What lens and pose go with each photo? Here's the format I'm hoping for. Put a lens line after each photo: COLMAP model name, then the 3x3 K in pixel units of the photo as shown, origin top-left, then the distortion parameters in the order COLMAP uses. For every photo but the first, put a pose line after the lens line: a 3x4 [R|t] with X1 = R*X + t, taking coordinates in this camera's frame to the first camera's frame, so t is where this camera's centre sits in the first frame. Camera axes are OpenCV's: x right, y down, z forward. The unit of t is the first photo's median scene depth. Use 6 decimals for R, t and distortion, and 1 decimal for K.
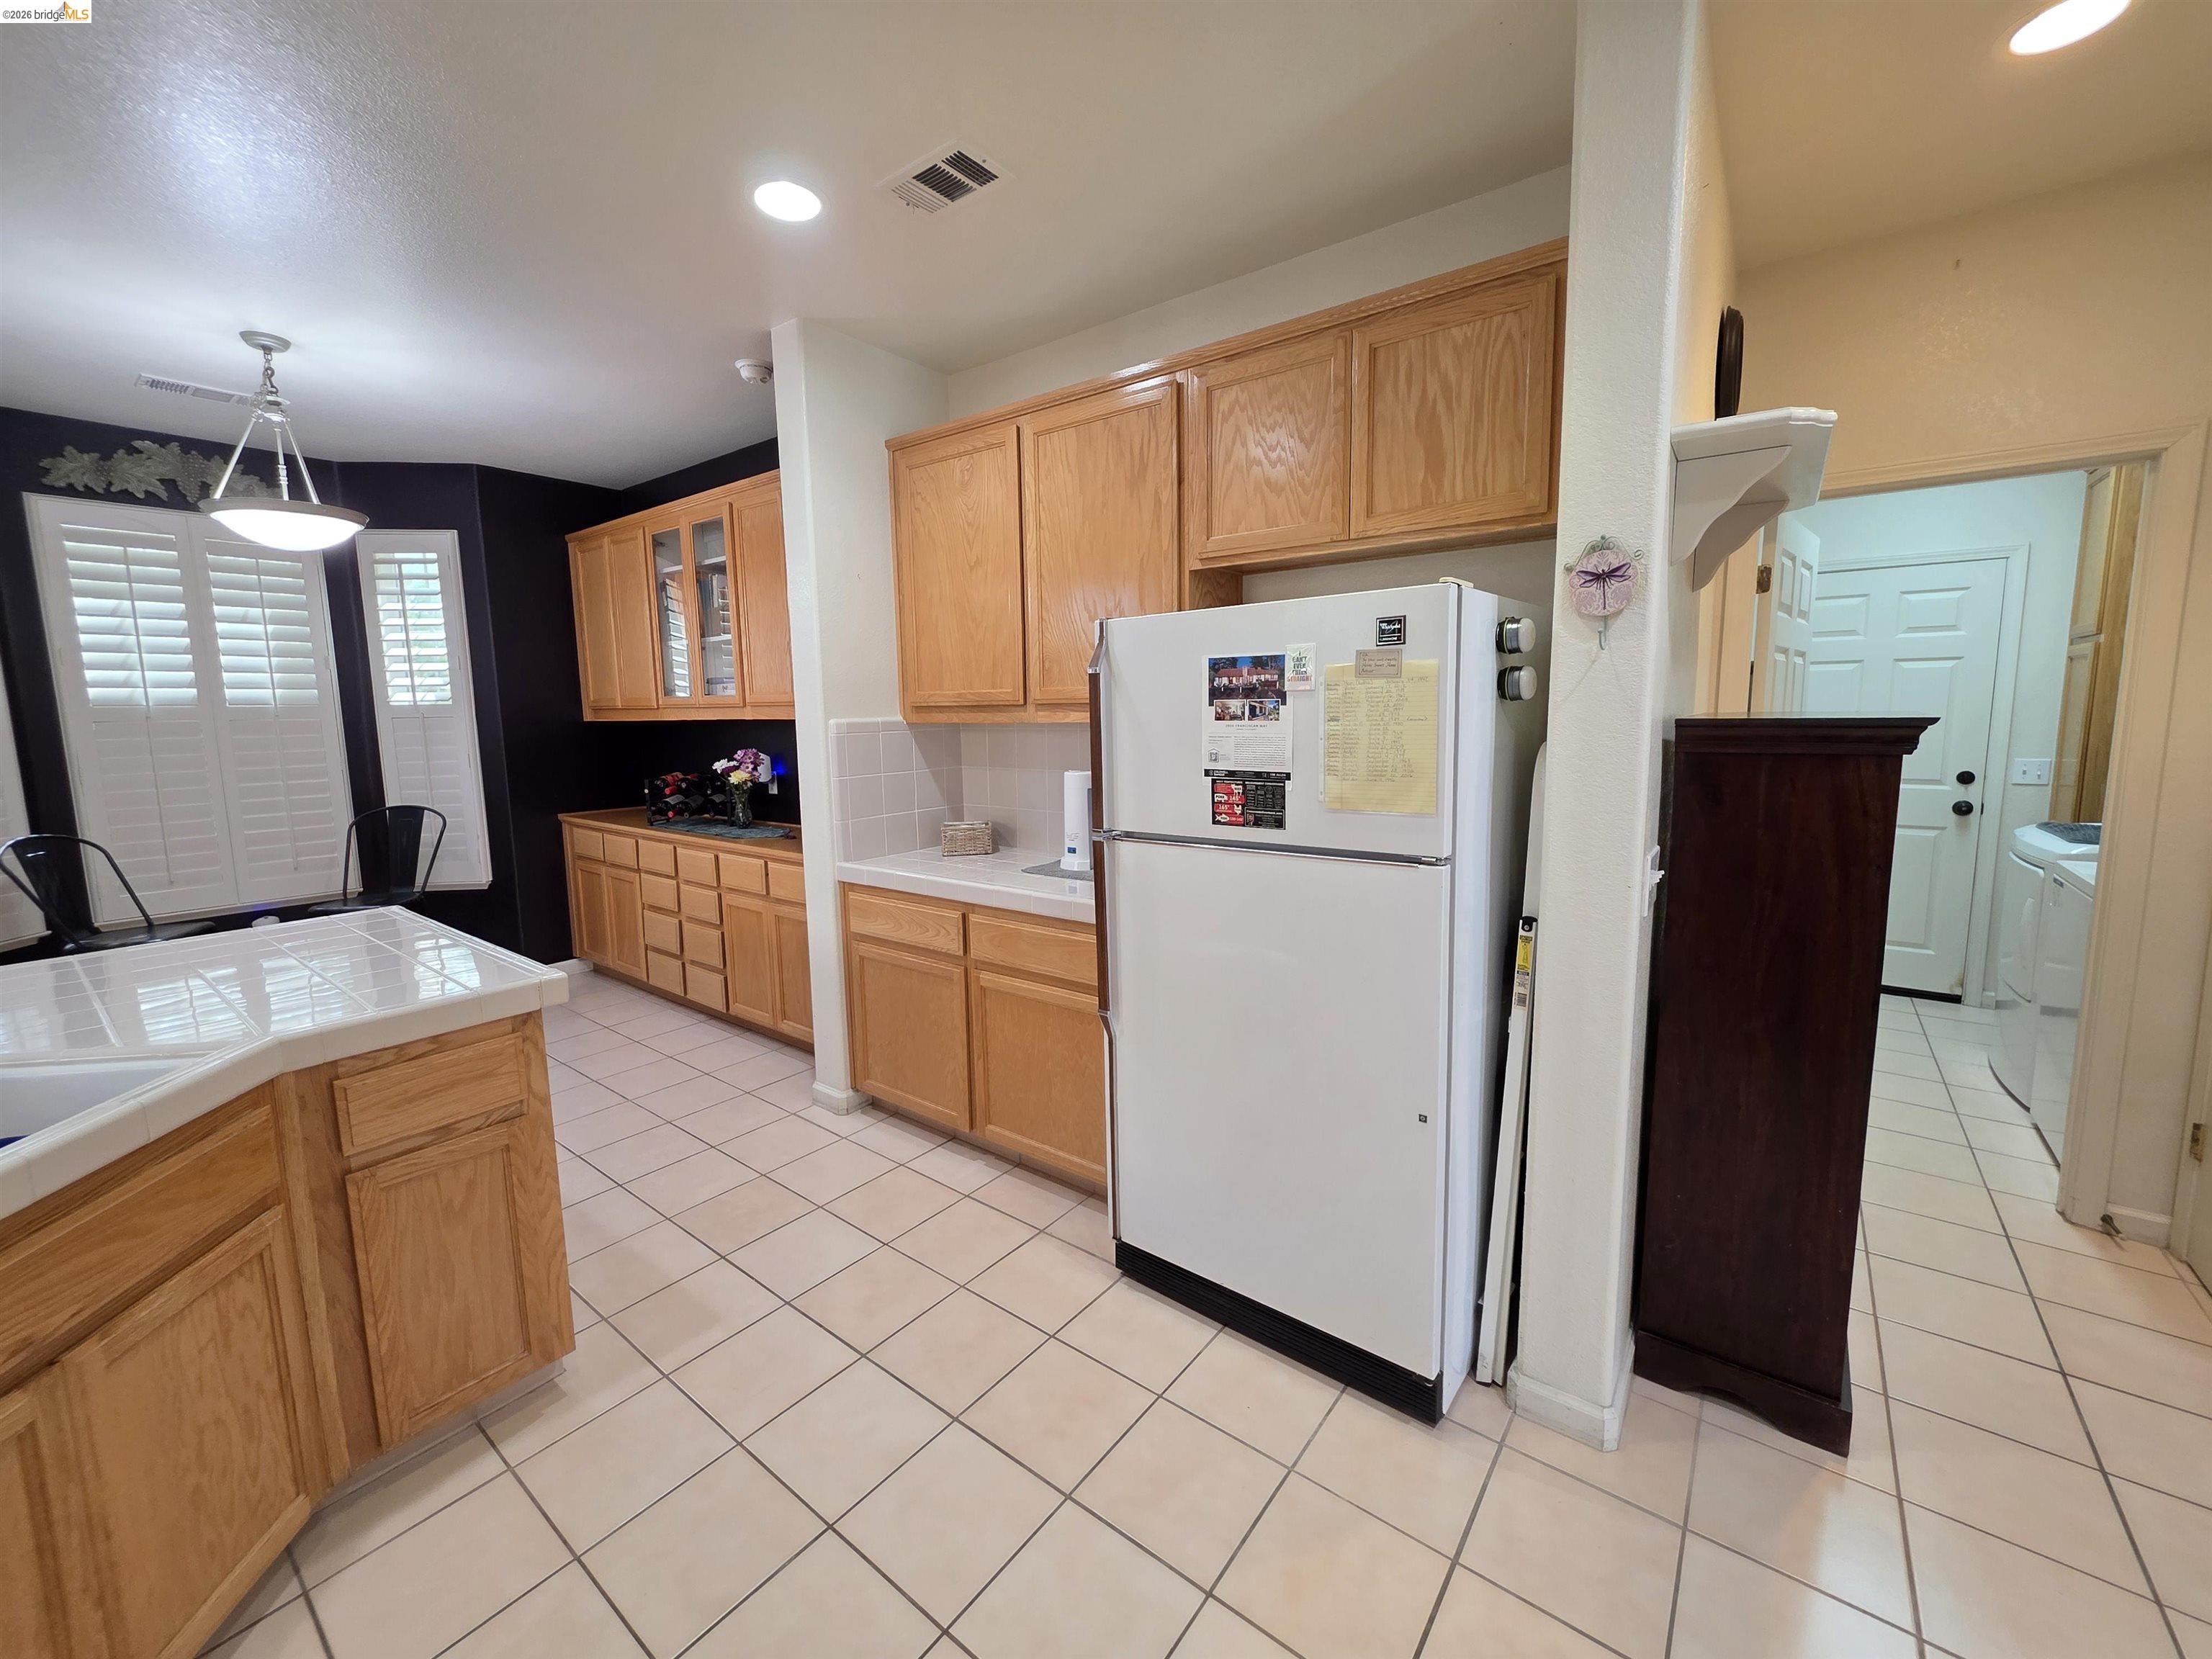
lens RADIAL K [[886.9, 0, 1101.7], [0, 886.9, 816.9], [0, 0, 1]] dist [-0.002069, 0.000871]
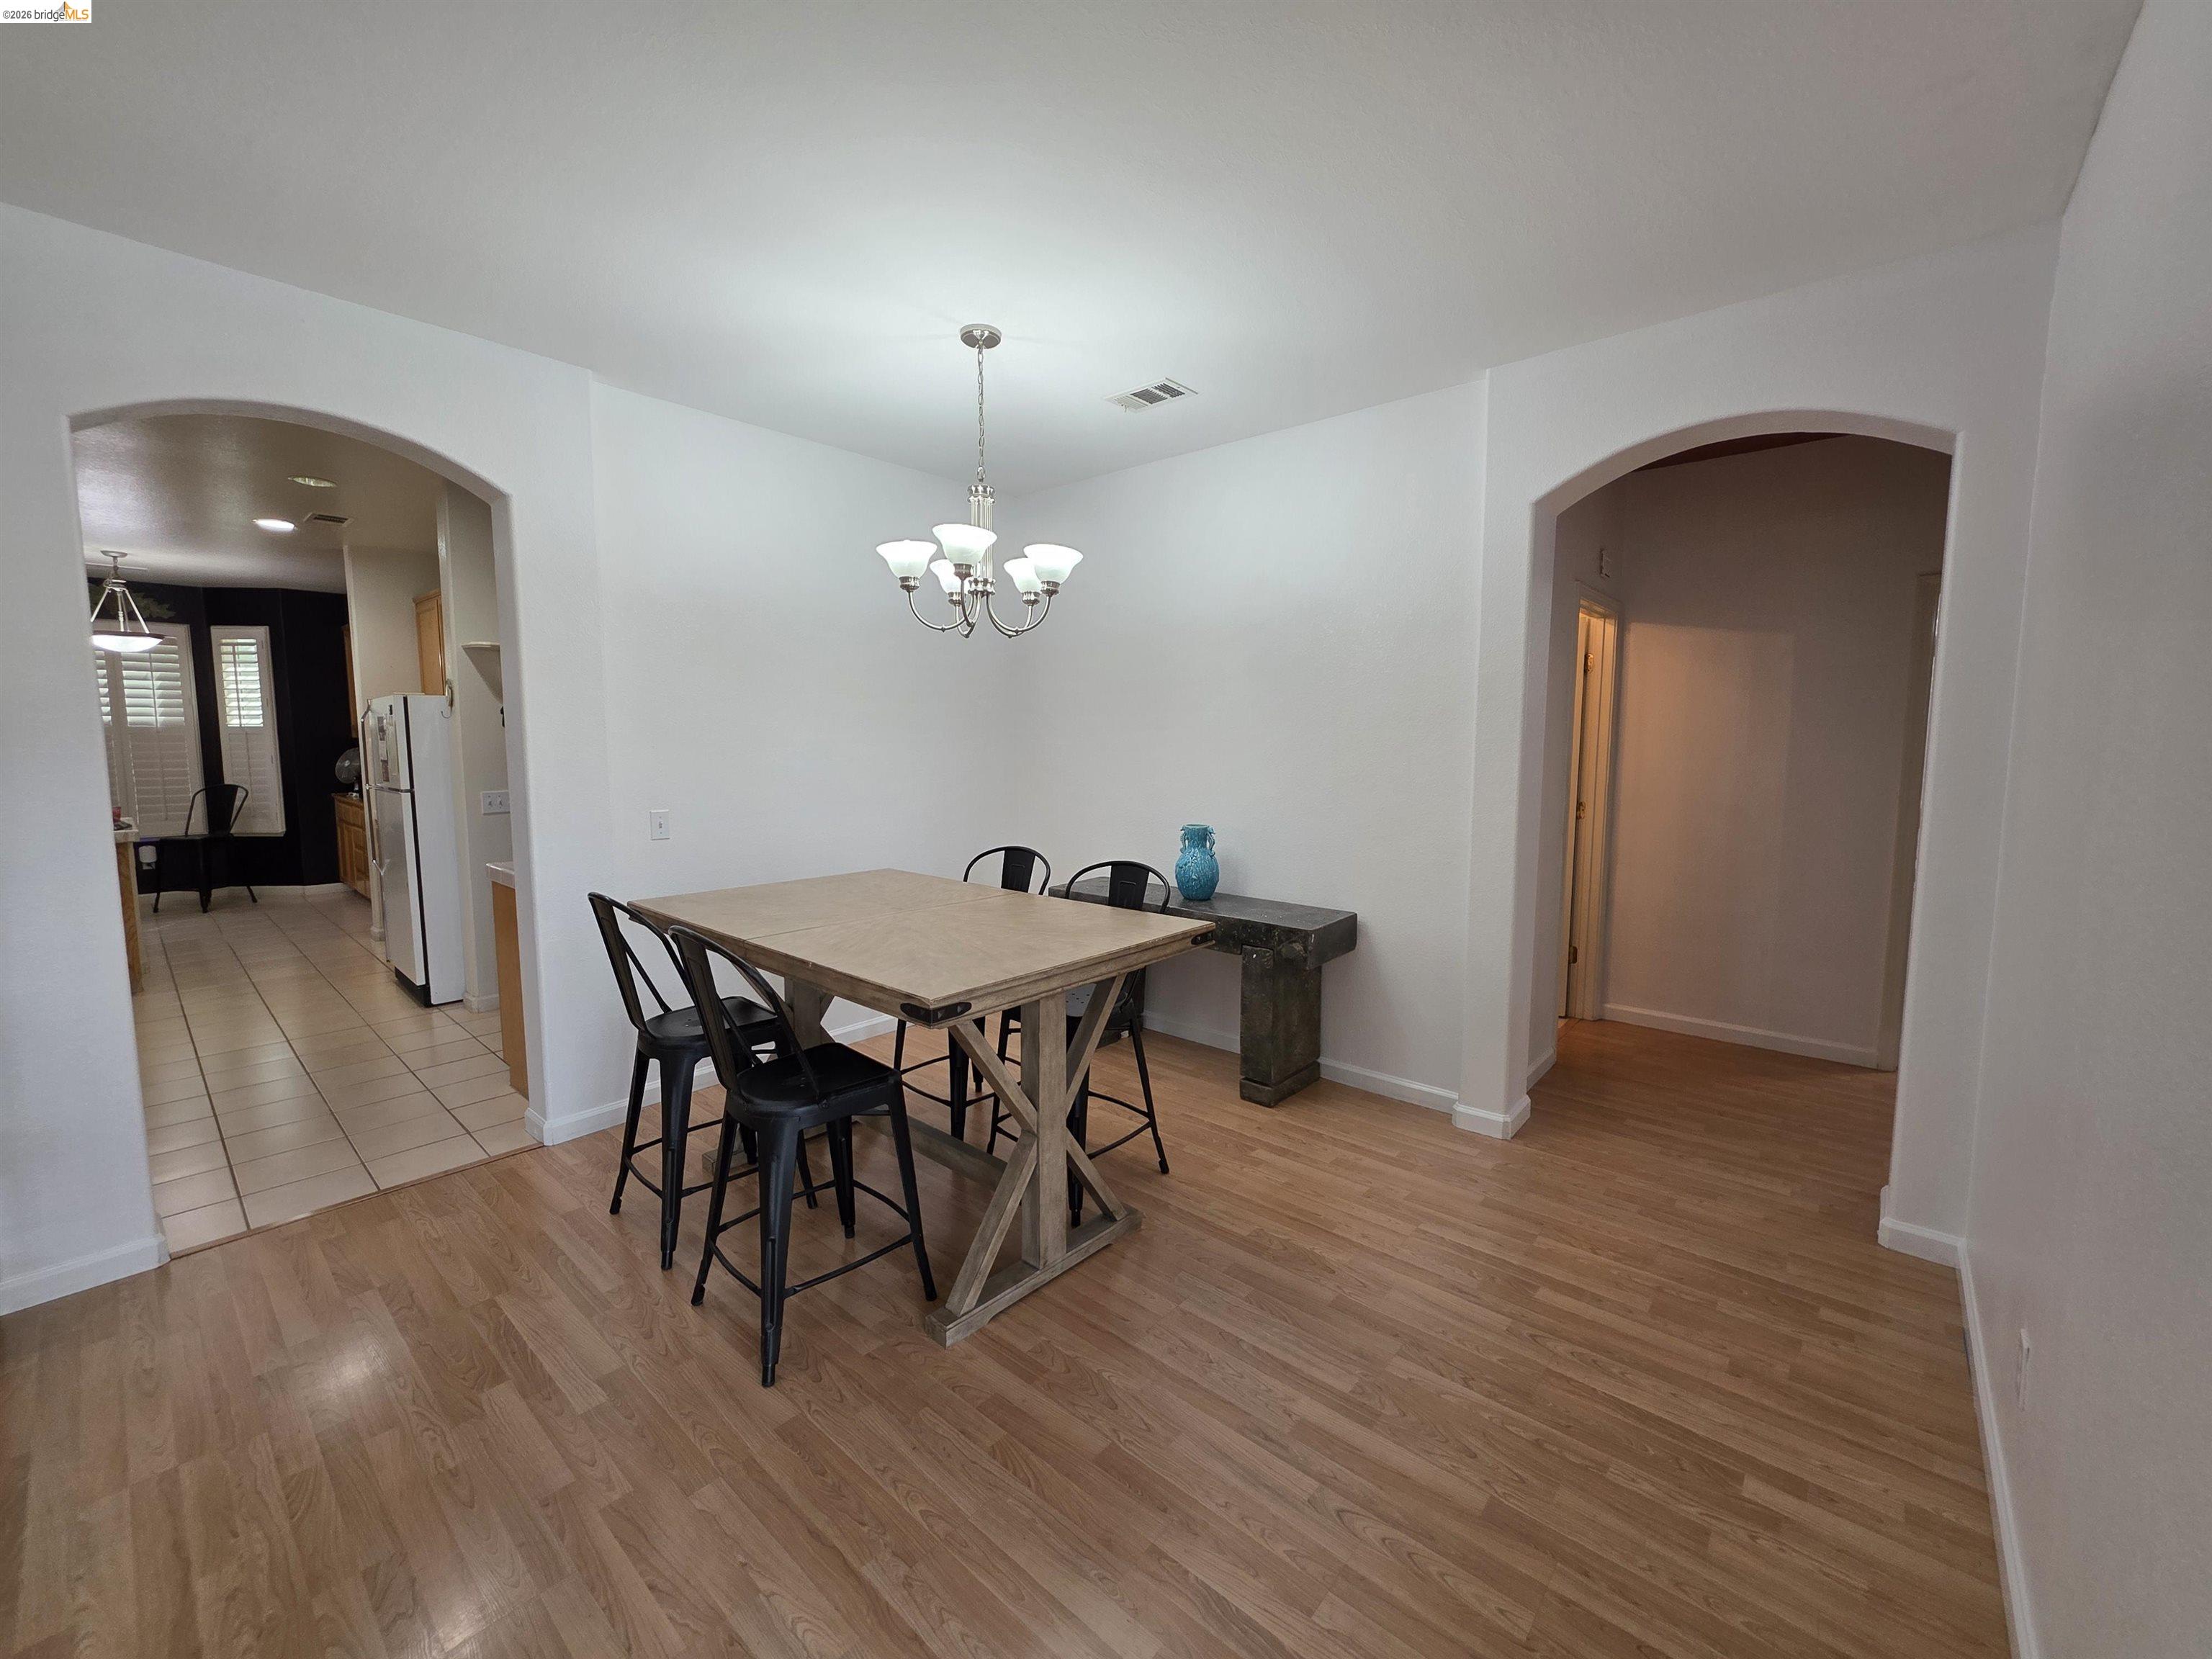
lens RADIAL K [[886.9, 0, 1101.7], [0, 886.9, 816.9], [0, 0, 1]] dist [-0.002069, 0.000871]
pose [[0.997852, 0.021001, -0.062048, 1.832454], [-0.022676, 0.999394, -0.026414, 0.102158], [0.061456, 0.027764, 0.997724, -1.109612]]
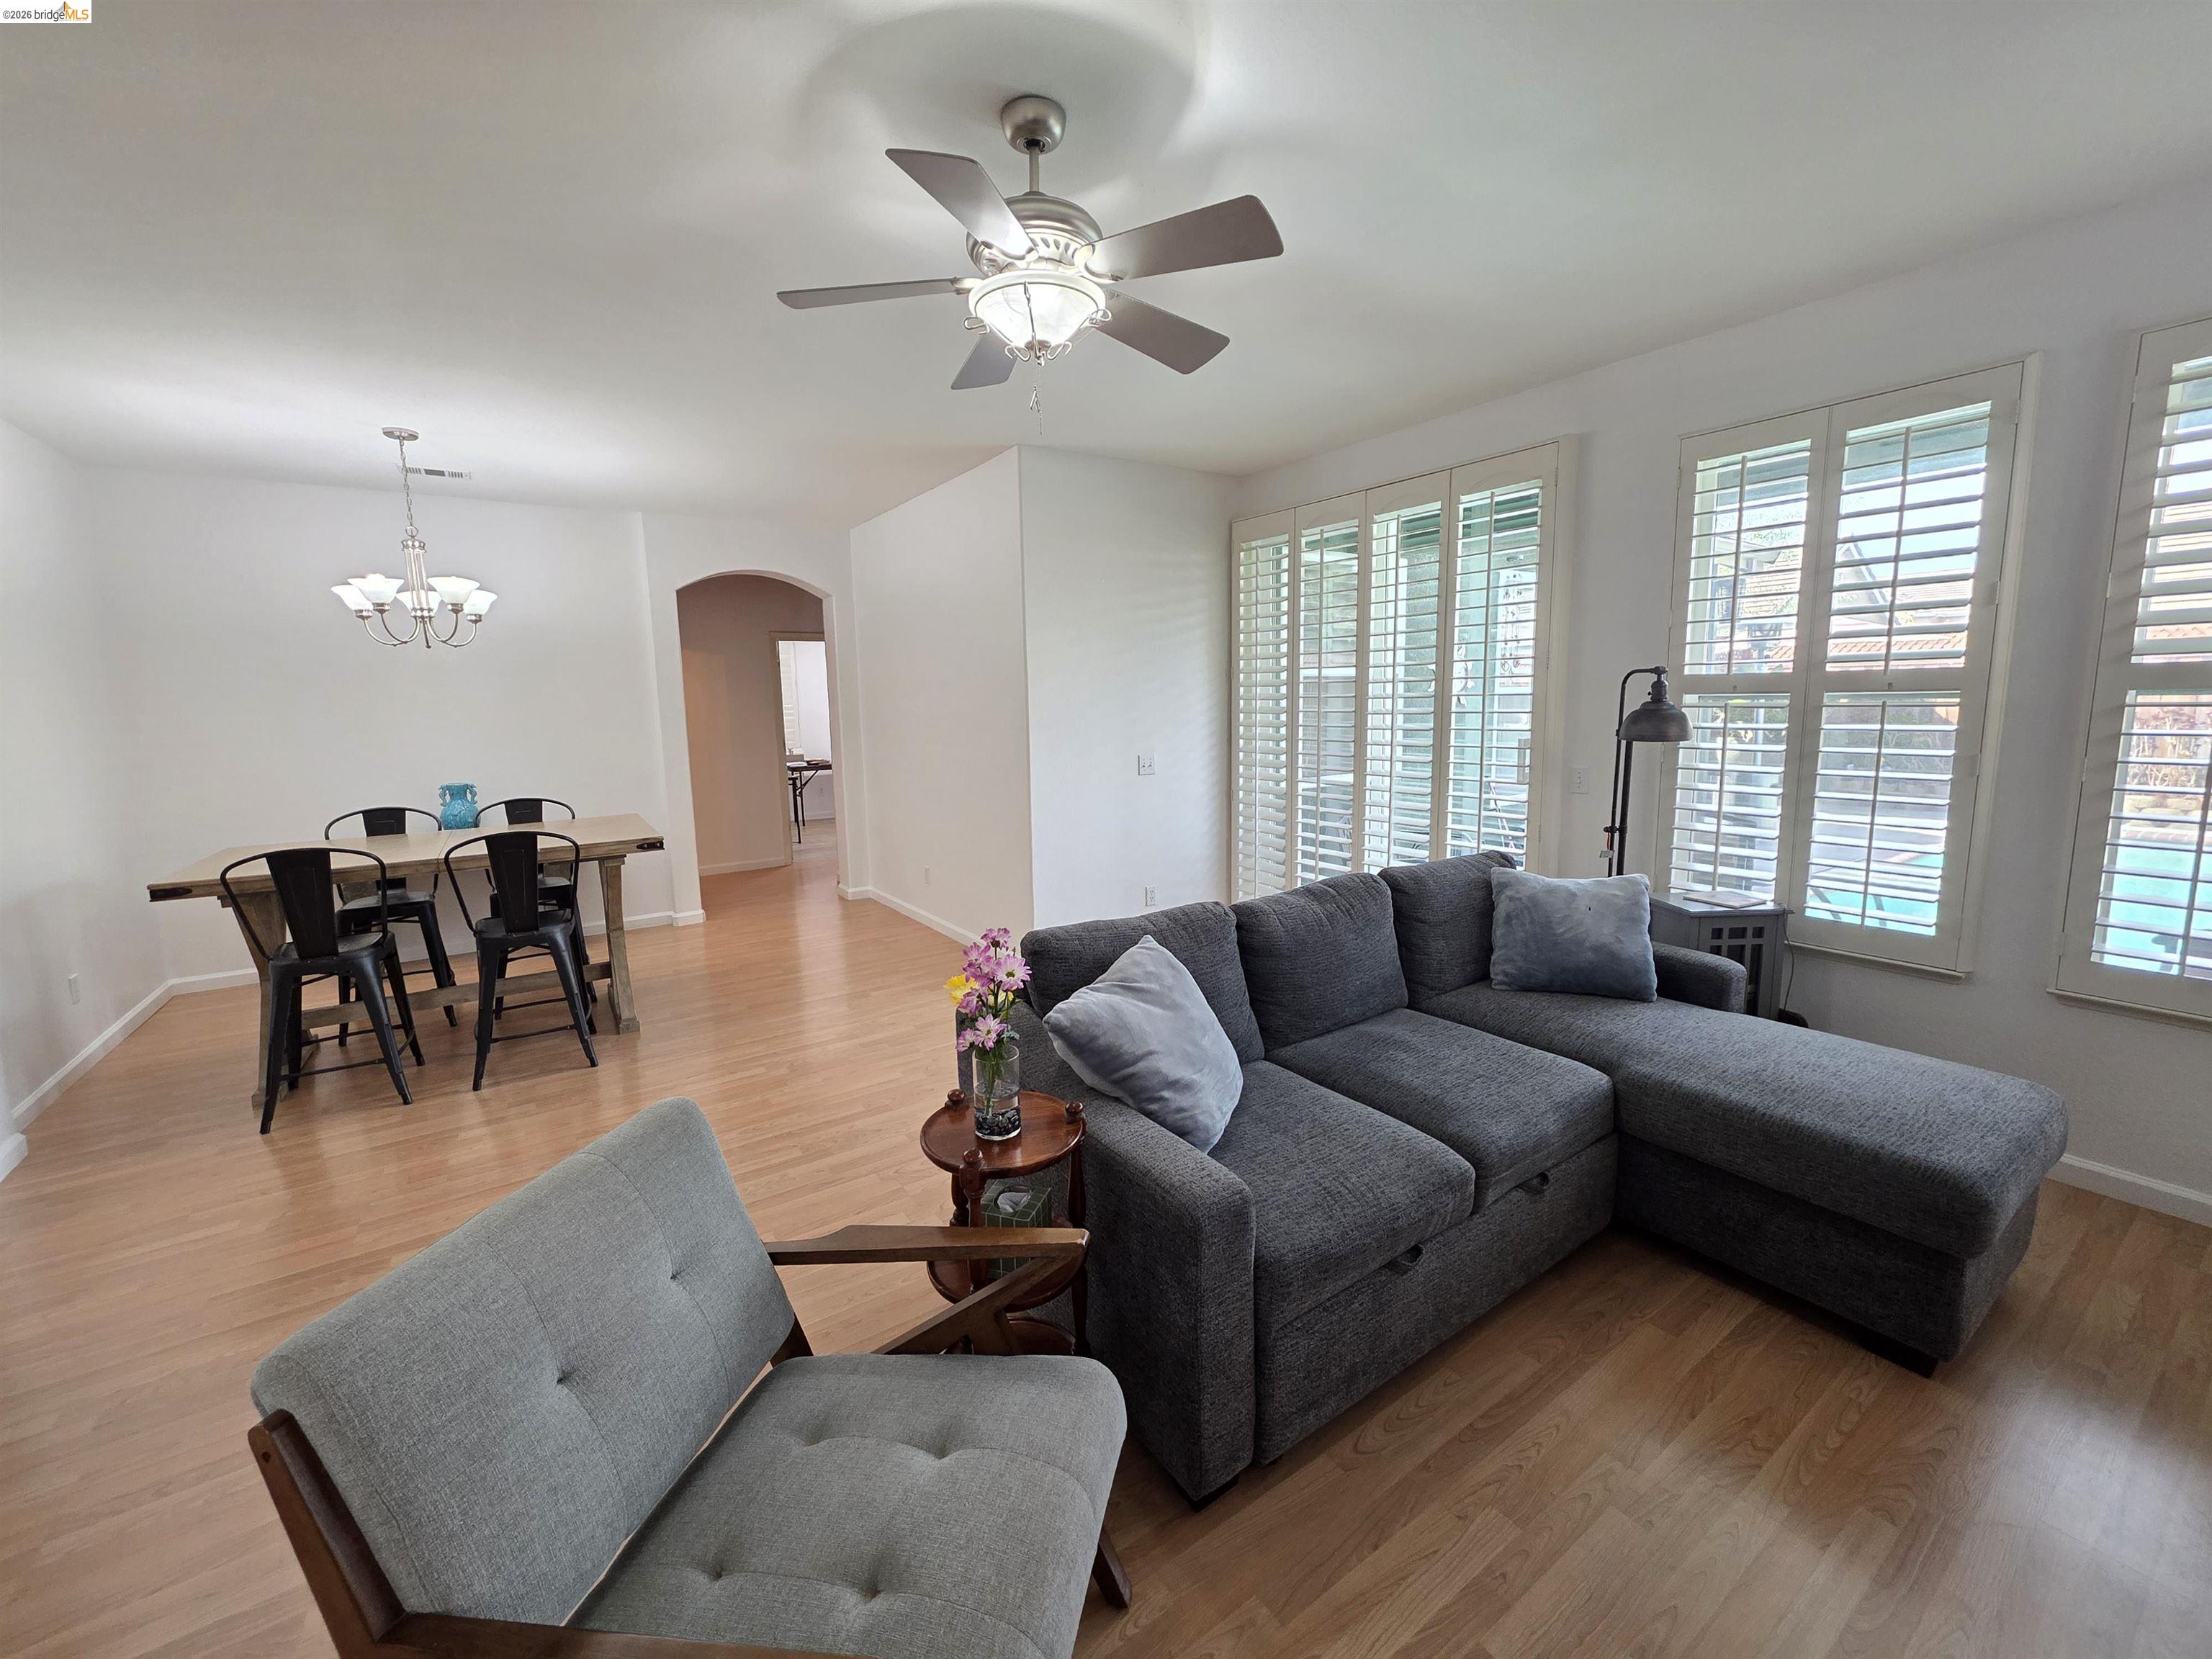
lens RADIAL K [[886.9, 0, 1101.7], [0, 886.9, 816.9], [0, 0, 1]] dist [-0.002069, 0.000871]
pose [[0.313163, -0.119749, 0.942119, 0.399399], [0.138572, 0.987163, 0.079412, 0.191550], [-0.939535, 0.105682, 0.325737, -1.645036]]
